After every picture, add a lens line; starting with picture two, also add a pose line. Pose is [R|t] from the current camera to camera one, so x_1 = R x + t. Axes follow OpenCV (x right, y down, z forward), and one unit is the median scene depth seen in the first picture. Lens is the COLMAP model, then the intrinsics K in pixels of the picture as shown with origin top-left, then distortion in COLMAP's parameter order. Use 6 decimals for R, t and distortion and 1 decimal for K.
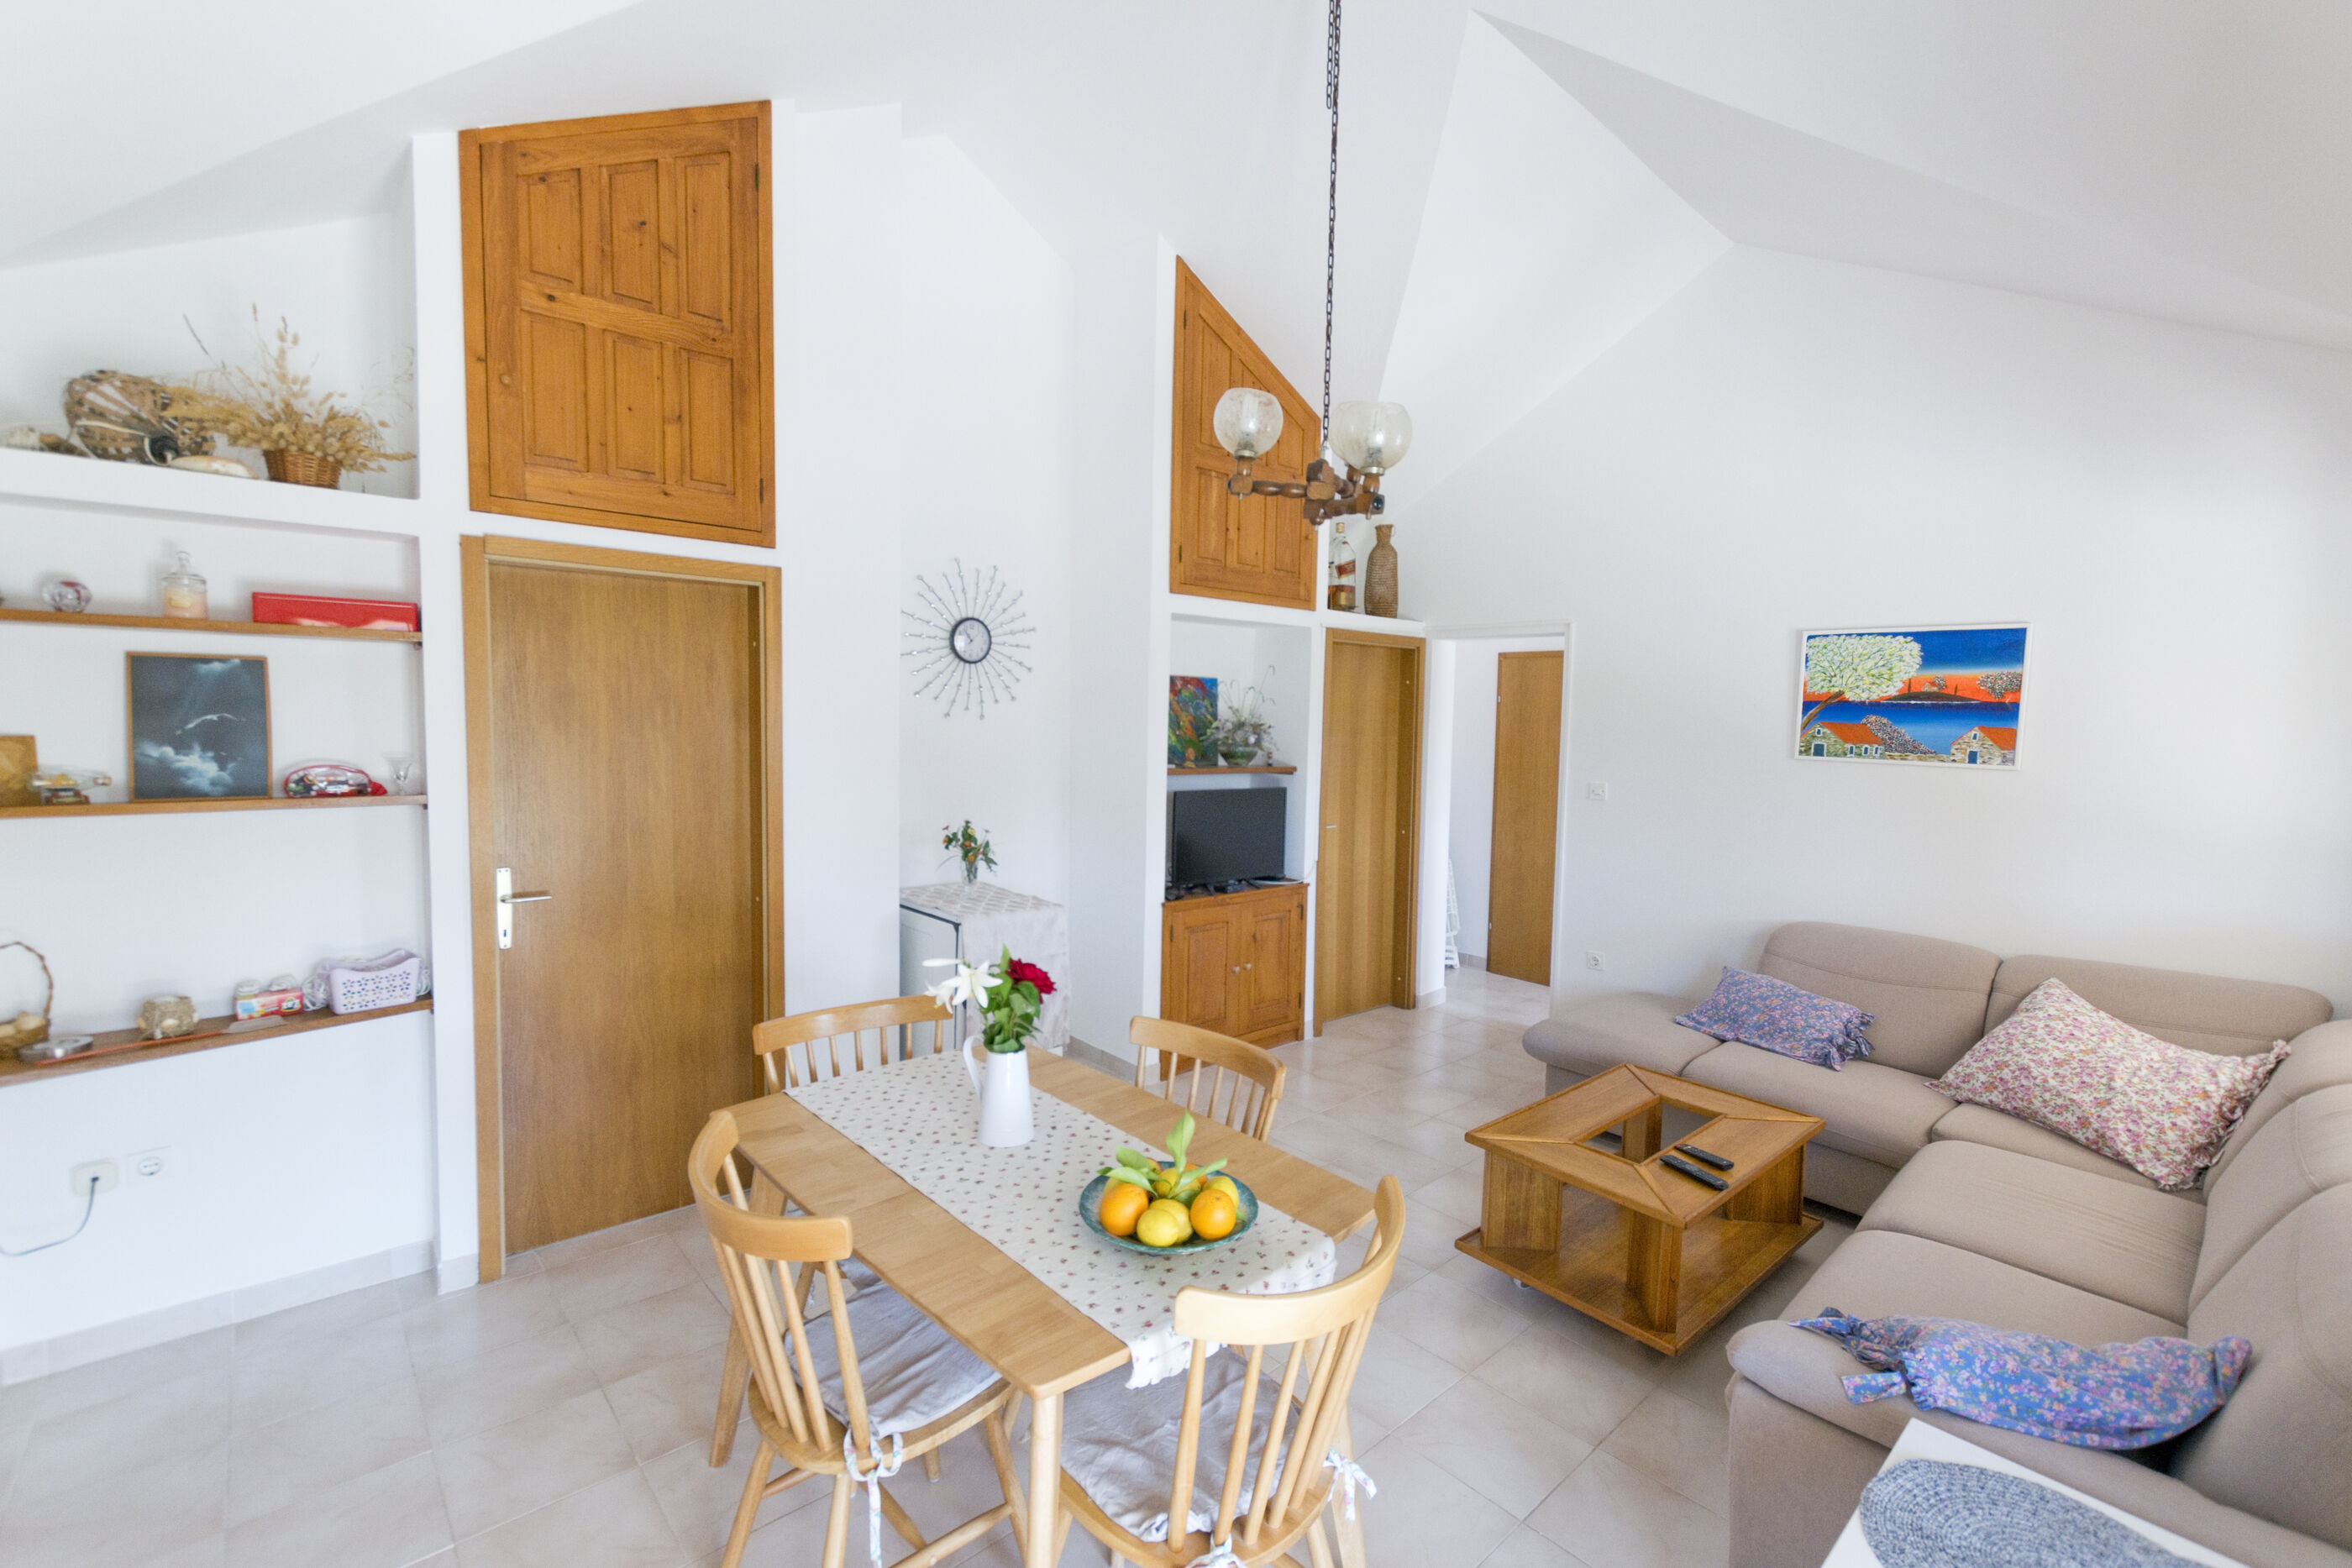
lens RADIAL K [[1015.8, 0, 1173.8], [0, 1015.8, 783.6], [0, 0, 1]] dist [0.006847, -0.003399]
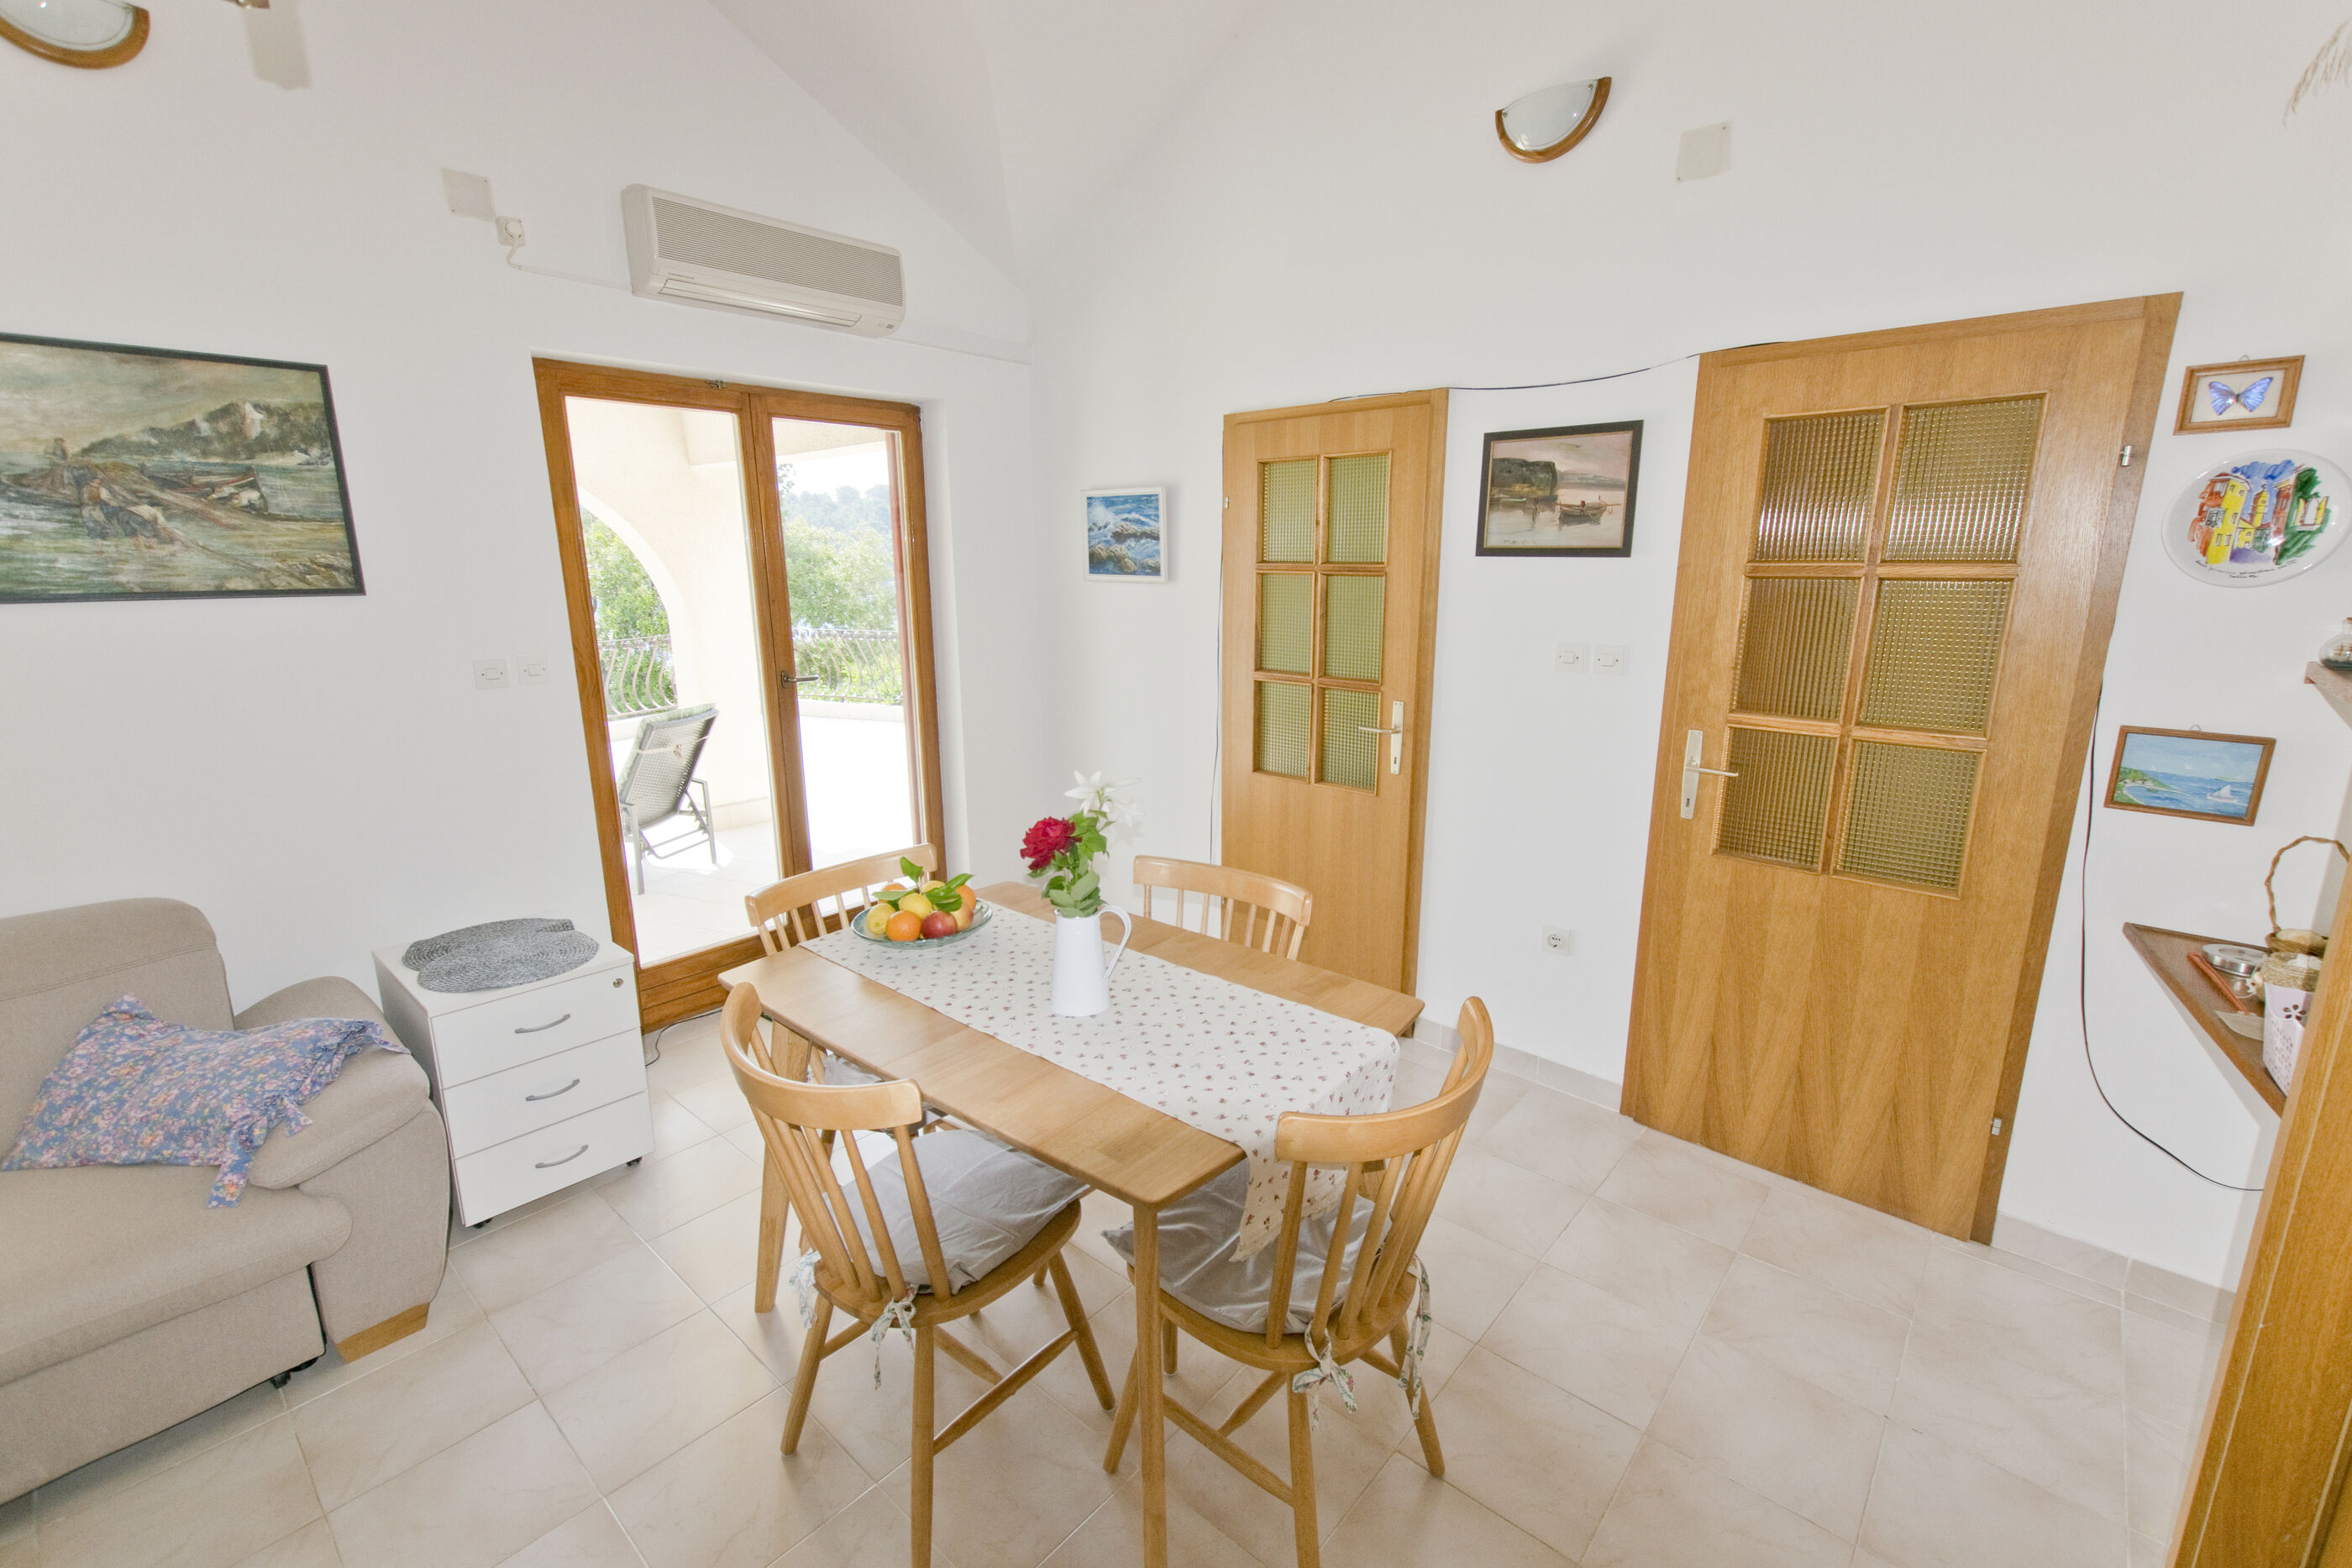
lens RADIAL K [[1015.8, 0, 1173.8], [0, 1015.8, 783.6], [0, 0, 1]] dist [0.006847, -0.003399]
pose [[-0.993417, 0.012073, -0.113920, -0.108202], [-0.021072, 0.958205, 0.285305, -0.080400], [0.112604, 0.285827, -0.951642, 1.351568]]
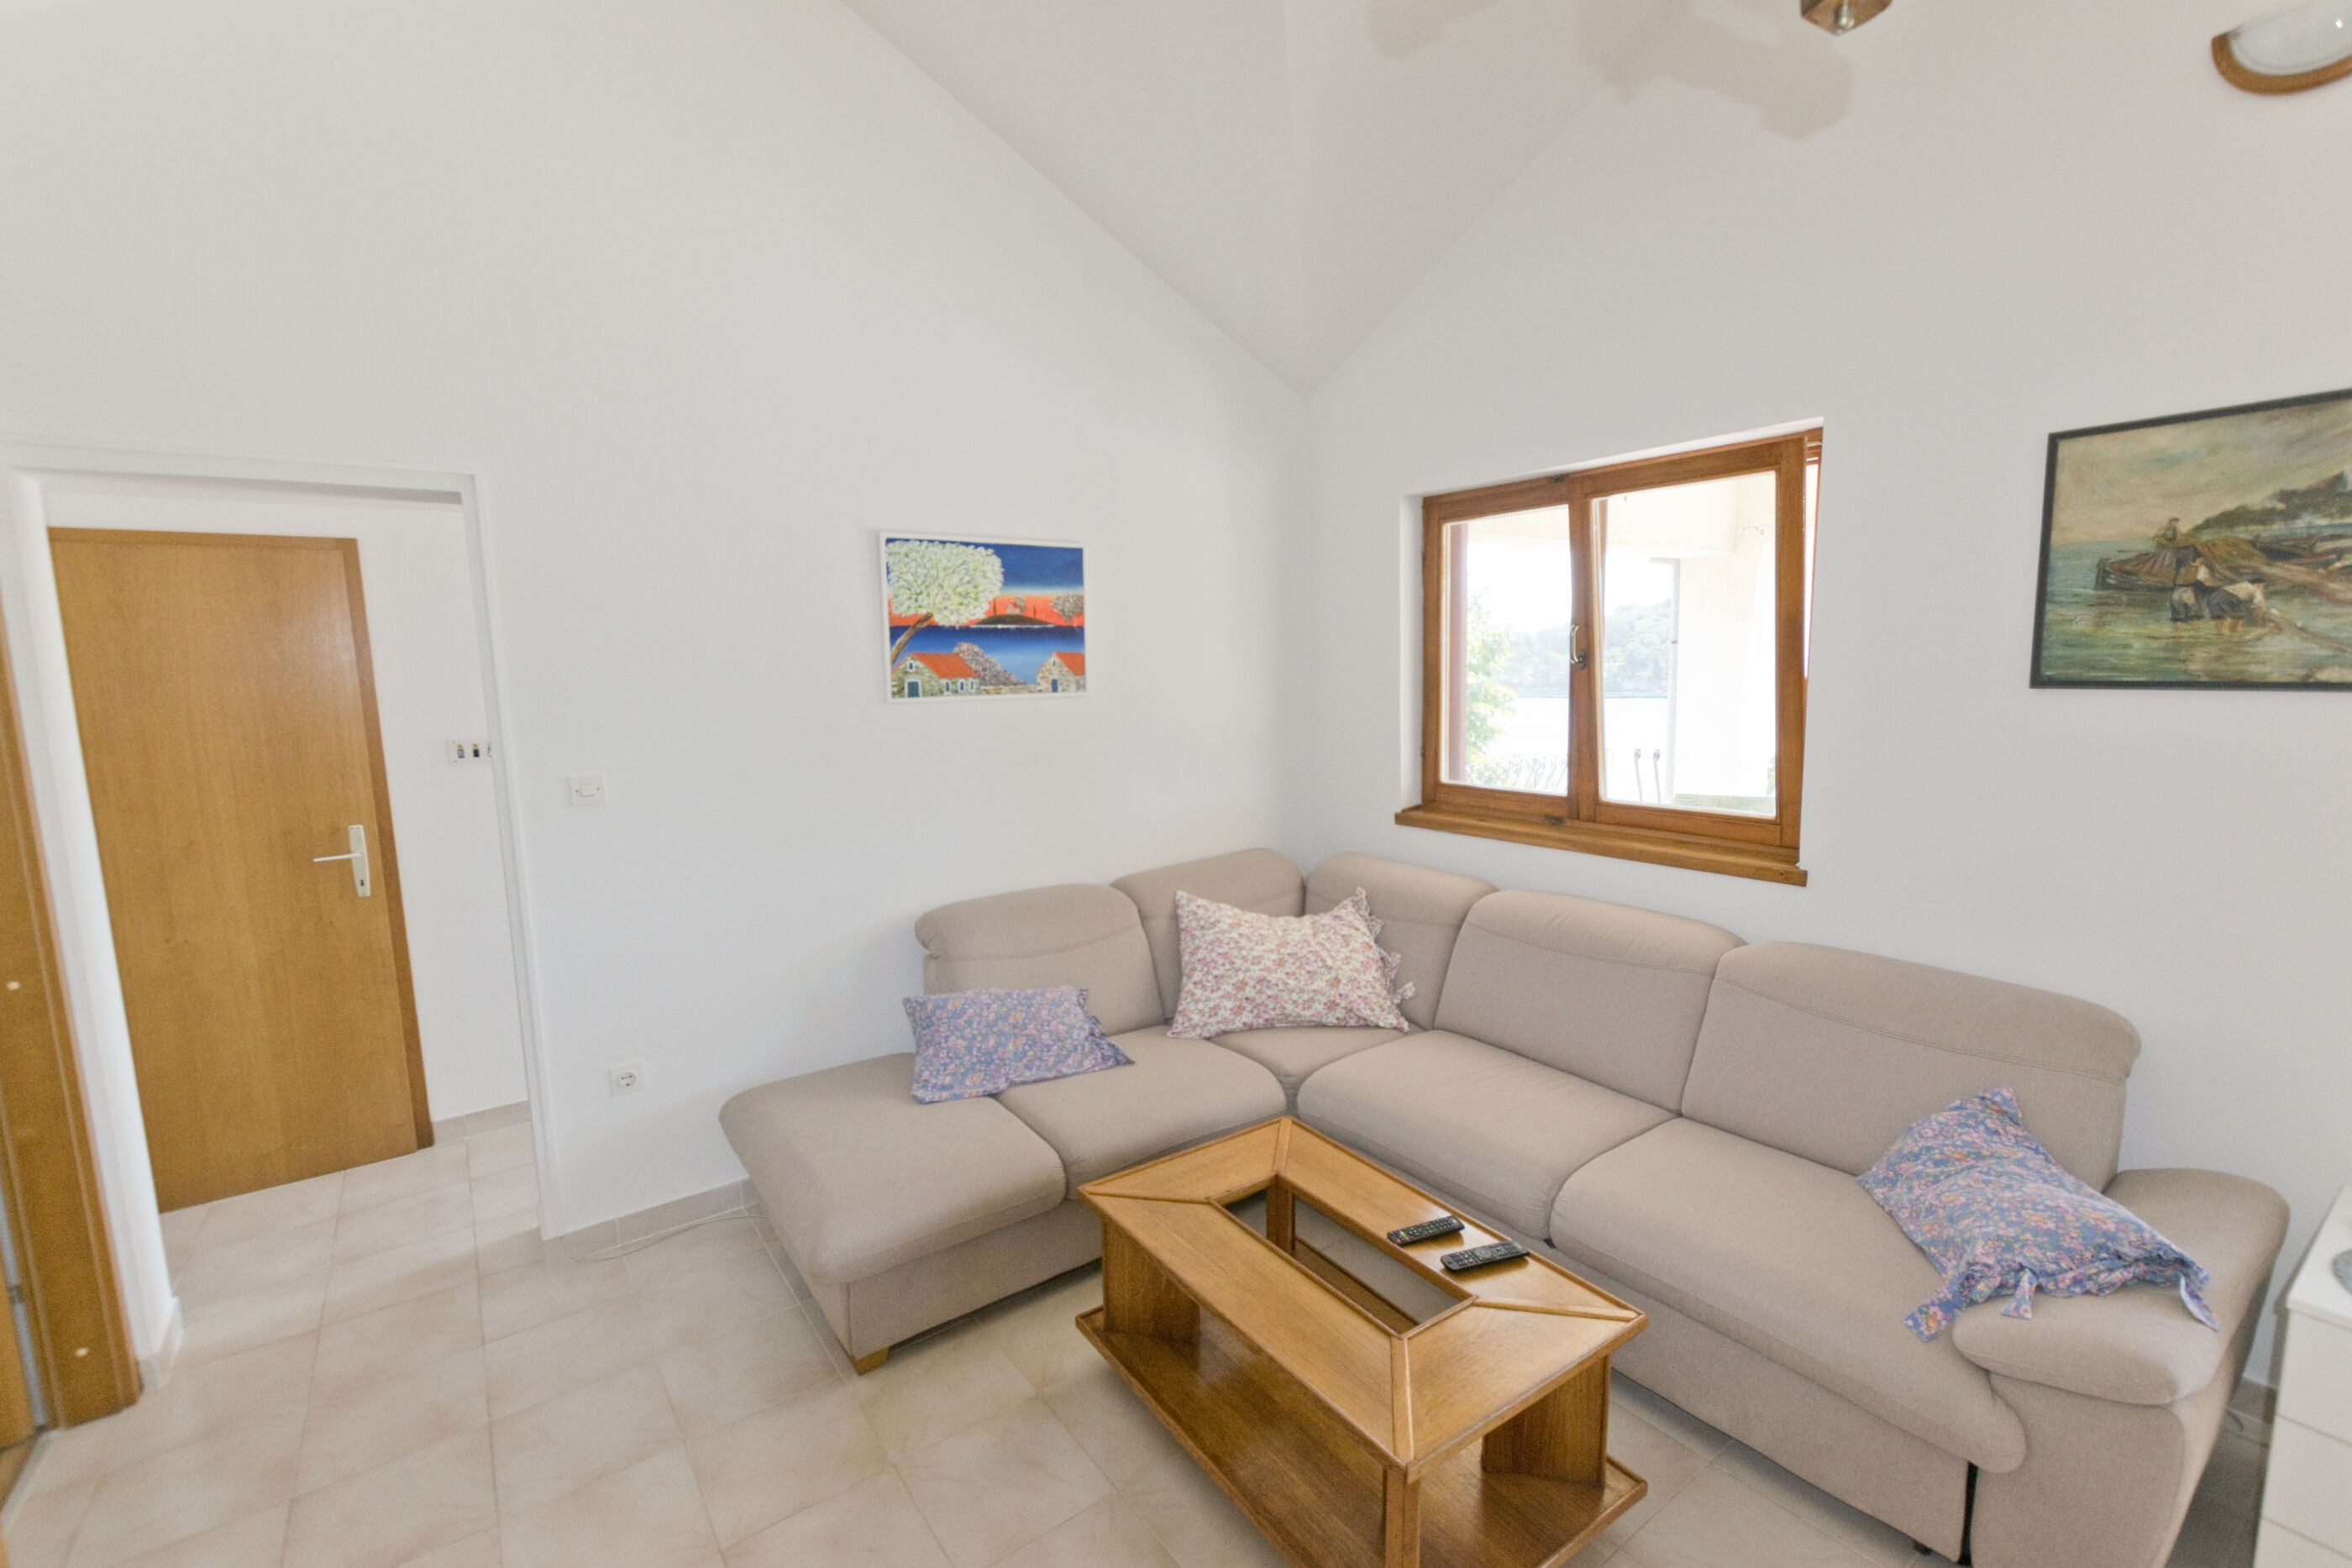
lens RADIAL K [[1015.8, 0, 1173.8], [0, 1015.8, 783.6], [0, 0, 1]] dist [0.006847, -0.003399]
pose [[0.101916, -0.145314, 0.984122, -0.177465], [0.094905, 0.986182, 0.135790, -0.072554], [-0.990256, 0.079559, 0.114299, 1.076896]]
